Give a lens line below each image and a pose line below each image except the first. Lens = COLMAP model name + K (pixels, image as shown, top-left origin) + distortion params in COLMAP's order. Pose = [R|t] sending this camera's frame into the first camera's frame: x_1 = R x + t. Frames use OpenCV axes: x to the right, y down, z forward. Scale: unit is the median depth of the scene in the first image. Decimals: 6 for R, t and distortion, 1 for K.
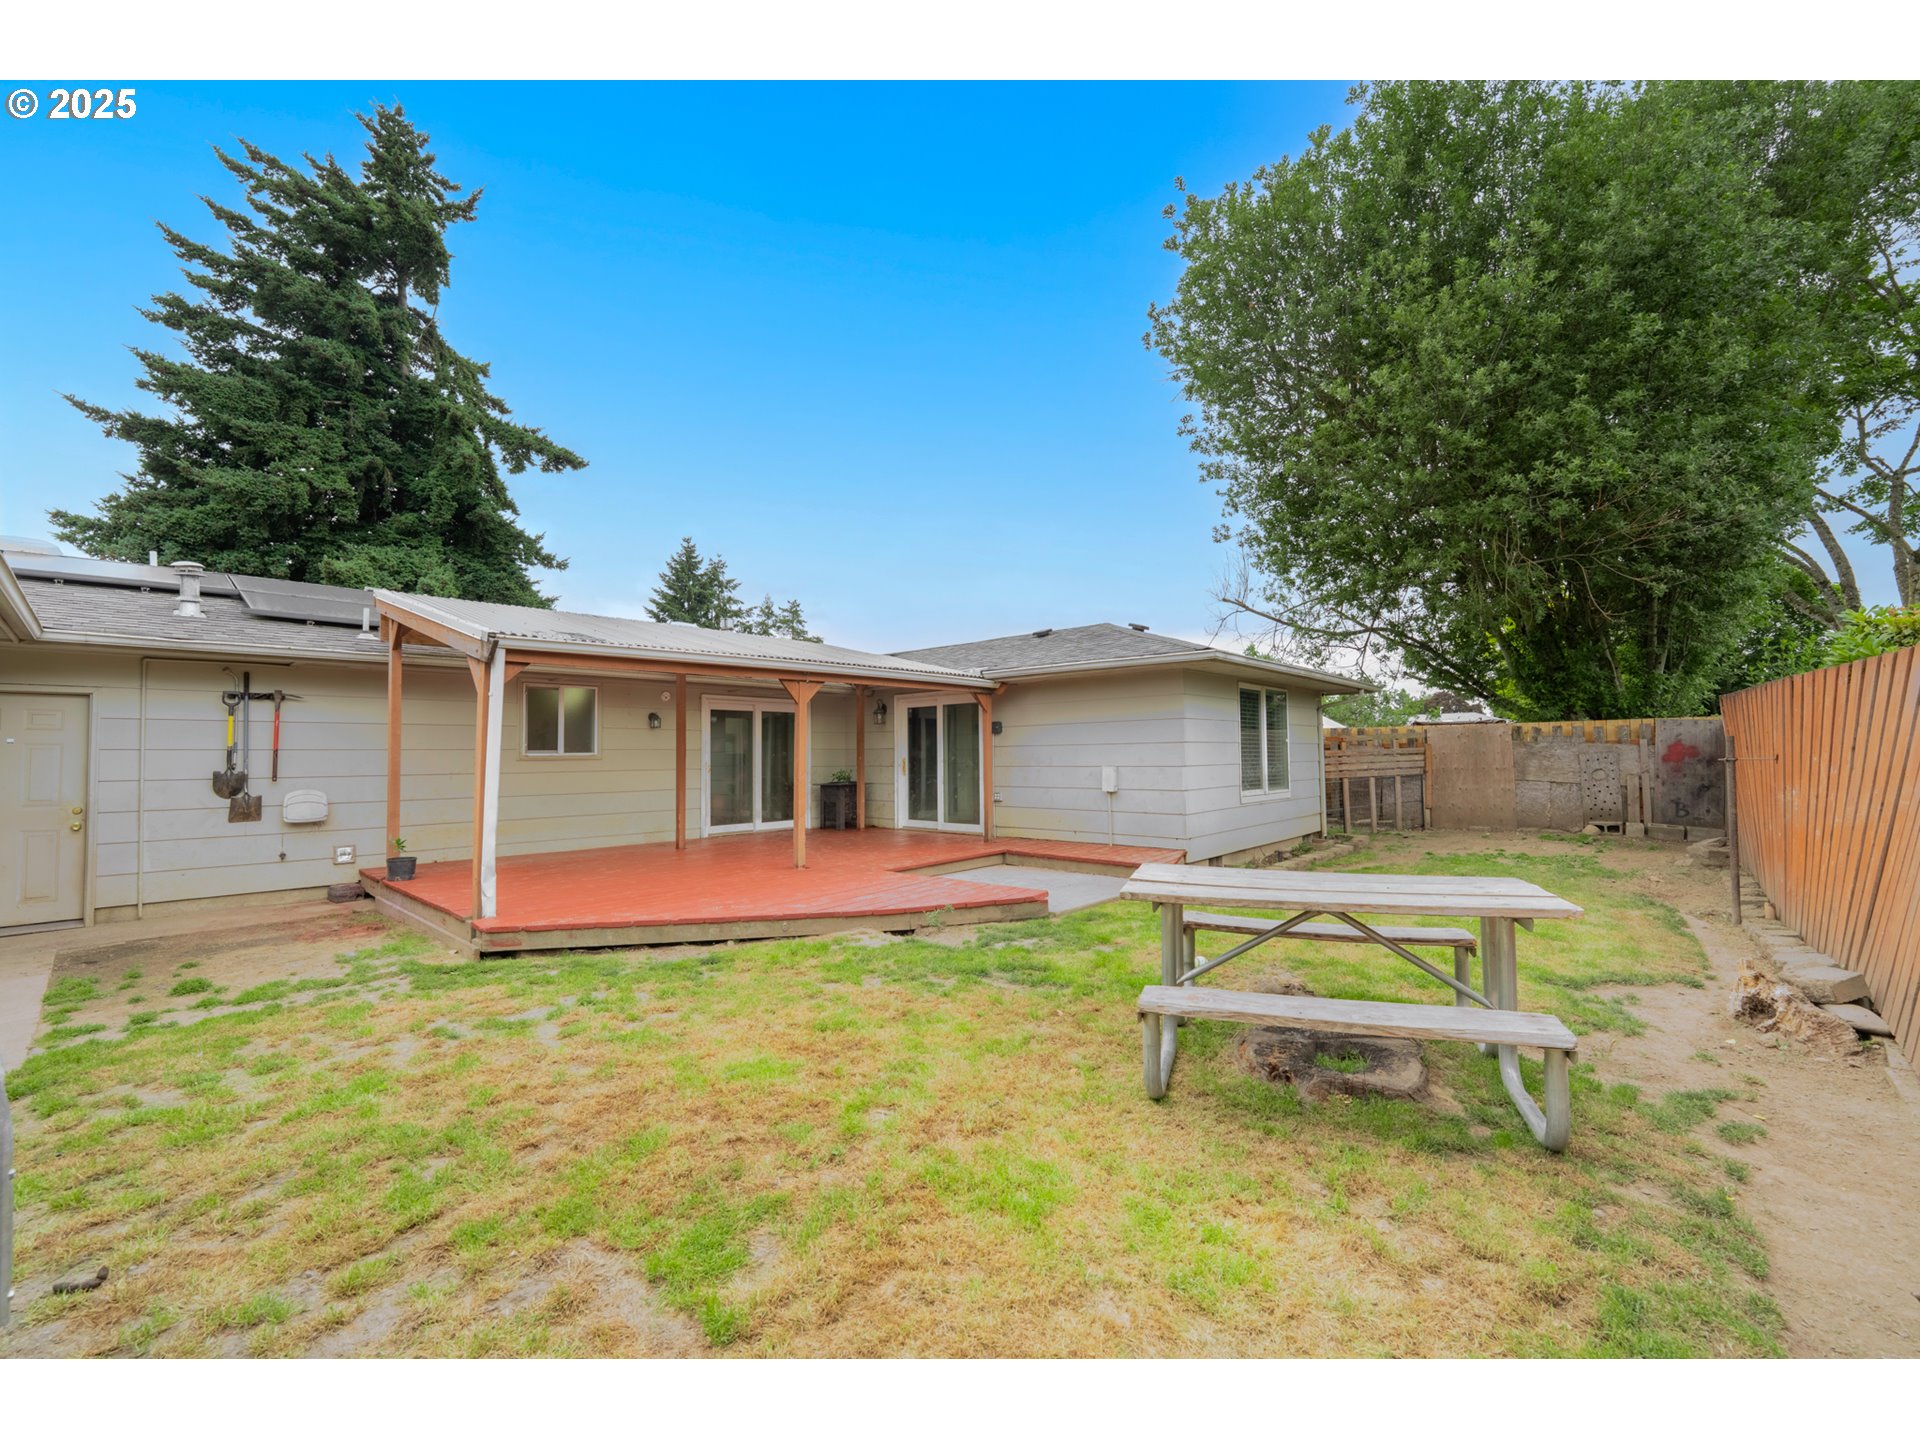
lens RADIAL K [[795.7, 0, 960.0], [0, 795.7, 720.0], [0, 0, 1]] dist [-0.030324, 0.007308]
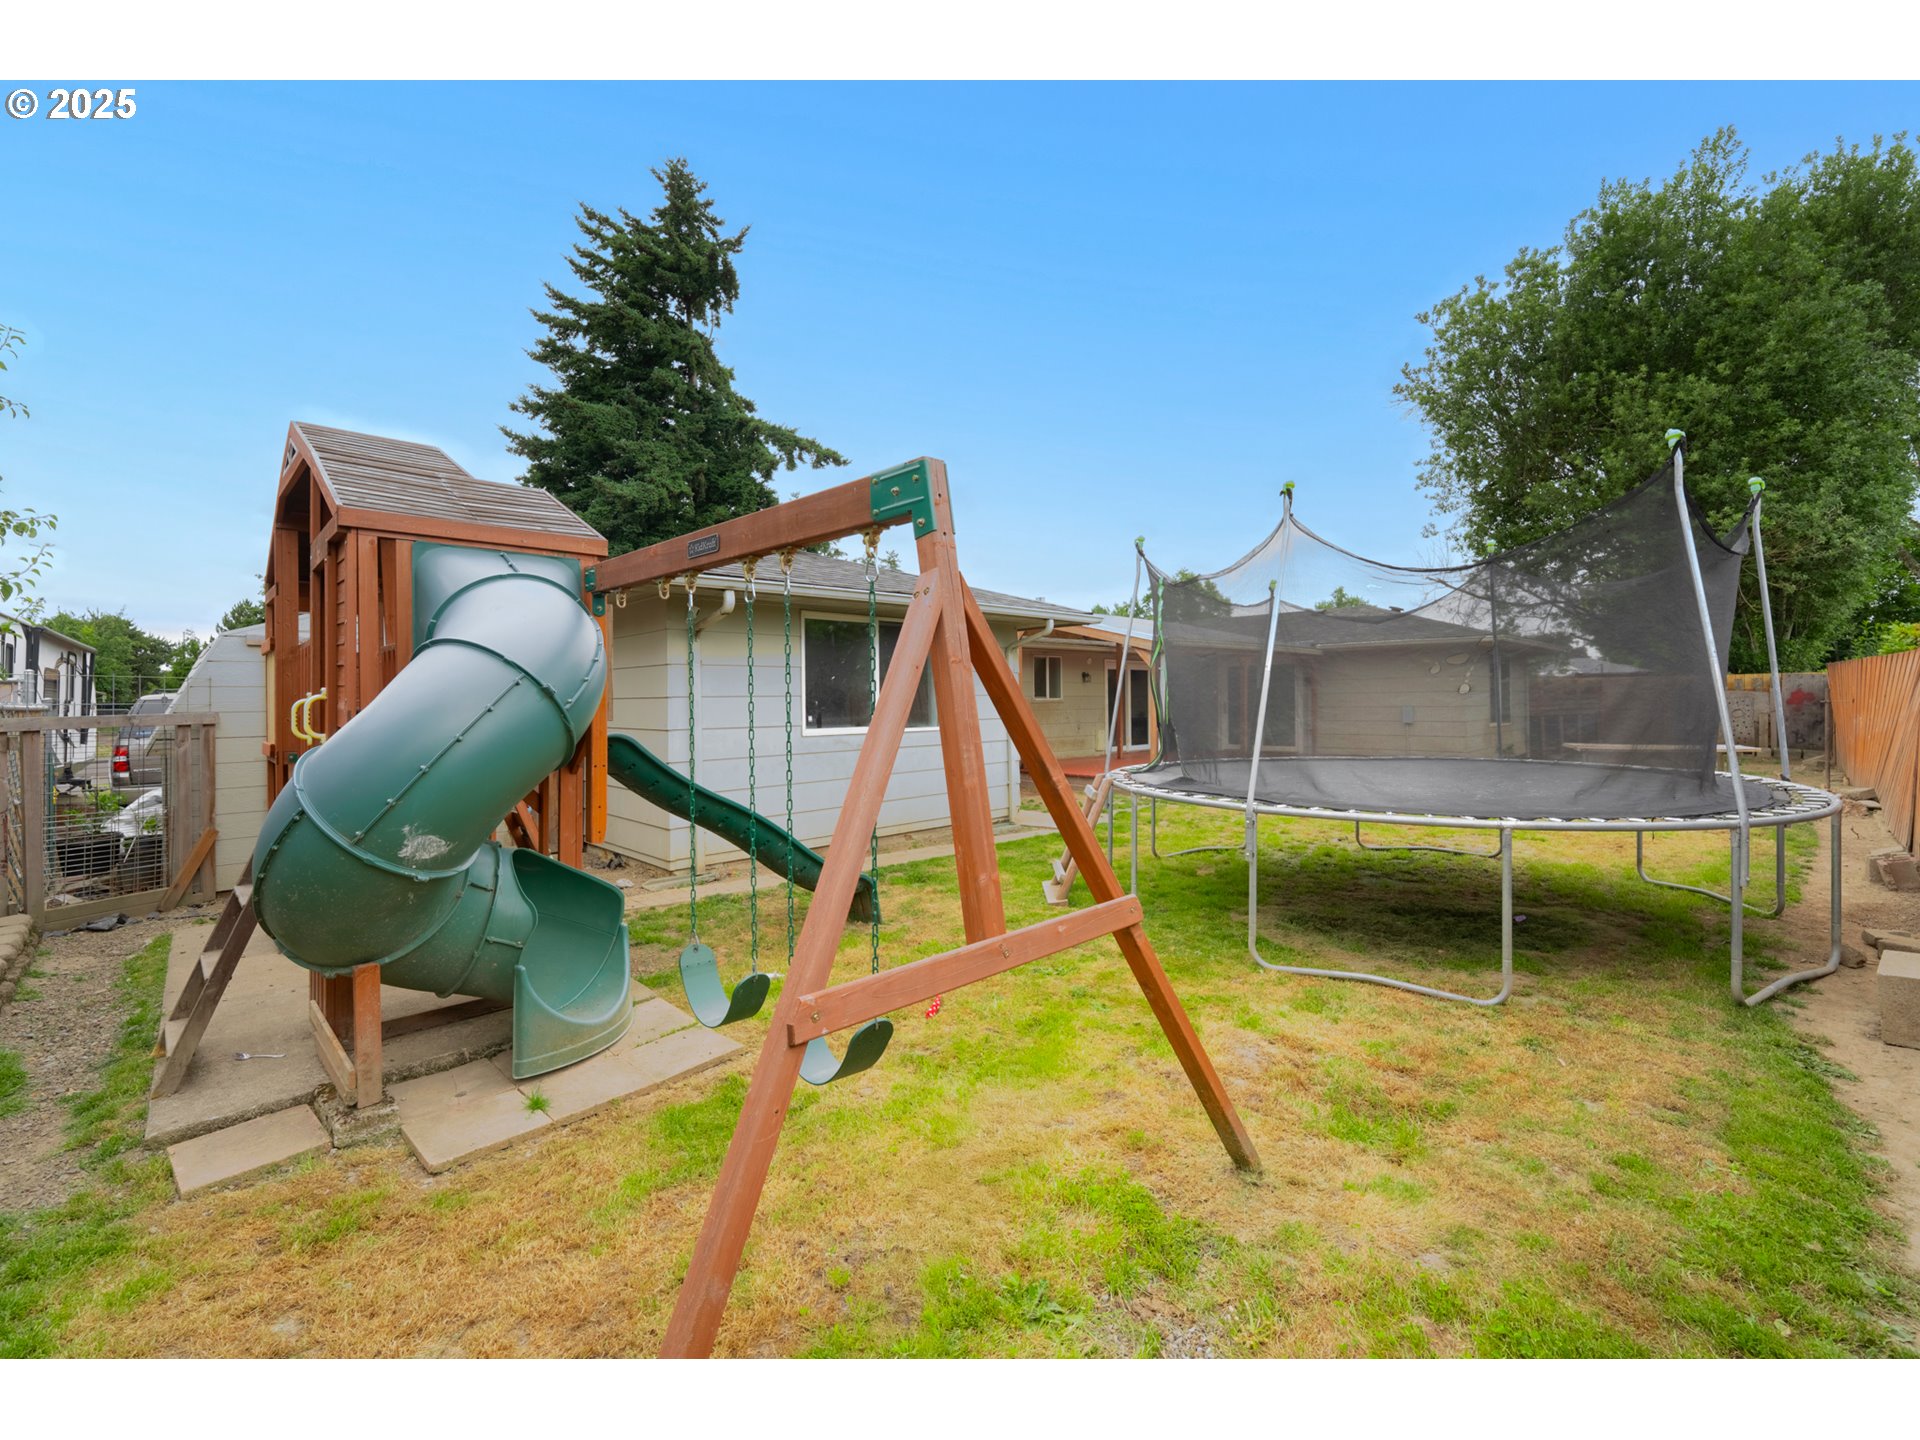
lens RADIAL K [[807.7, 0, 948.7], [0, 807.7, 703.7], [0, 0, 1]] dist [-0.012727, -0.000389]
pose [[0.997145, -0.000815, -0.075509, -0.360194], [0.004561, 0.998767, 0.049440, -0.017985], [0.075376, -0.049643, 0.995919, -0.393153]]
